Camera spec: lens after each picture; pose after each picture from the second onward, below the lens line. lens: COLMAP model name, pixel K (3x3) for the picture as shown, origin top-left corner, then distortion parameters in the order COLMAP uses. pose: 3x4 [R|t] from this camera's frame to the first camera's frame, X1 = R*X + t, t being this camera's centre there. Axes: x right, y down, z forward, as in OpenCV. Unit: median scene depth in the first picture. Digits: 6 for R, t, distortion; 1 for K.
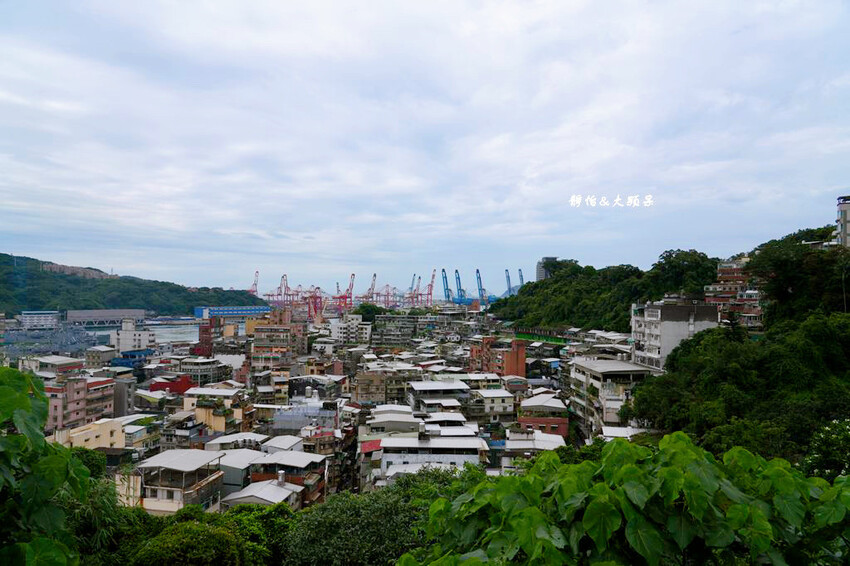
lens RADIAL K [[566.8, 0, 425.0], [0, 566.8, 283.0], [0, 0, 1]] dist [-0.005445, -0.000452]
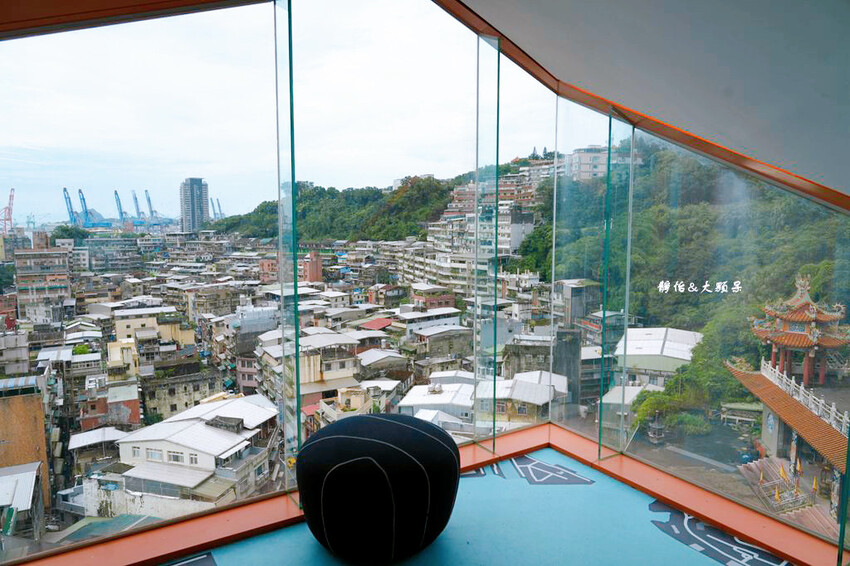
lens RADIAL K [[566.8, 0, 425.0], [0, 566.8, 283.0], [0, 0, 1]] dist [-0.005445, -0.000452]
pose [[0.754724, -0.085410, 0.650458, -0.392426], [-0.001624, 0.991243, 0.132043, 0.011493], [-0.656040, -0.100712, 0.747976, -0.009886]]
